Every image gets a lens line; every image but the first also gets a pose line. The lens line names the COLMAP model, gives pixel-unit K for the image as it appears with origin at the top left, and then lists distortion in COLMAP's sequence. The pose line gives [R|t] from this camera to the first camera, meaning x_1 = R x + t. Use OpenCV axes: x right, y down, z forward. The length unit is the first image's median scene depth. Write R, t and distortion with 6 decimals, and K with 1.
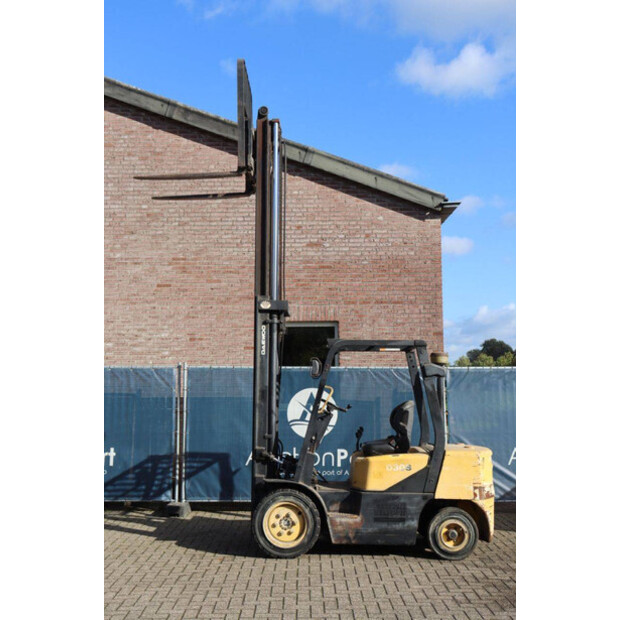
lens RADIAL K [[759.5, 0, 310.0], [0, 759.5, 310.0], [0, 0, 1]] dist [-0.022131, 0.009674]
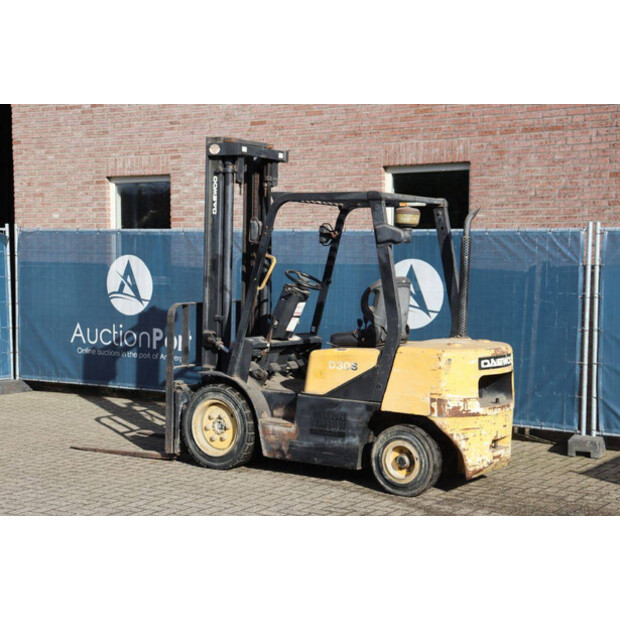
lens RADIAL K [[1194.0, 0, 310.0], [0, 1194.0, 310.0], [0, 0, 1]] dist [-0.016763, 2.255866]
pose [[0.837968, 0.030239, -0.544881, 0.726439], [0.045717, 0.991064, 0.125309, 0.007847], [0.543801, -0.129915, 0.829097, 0.029960]]
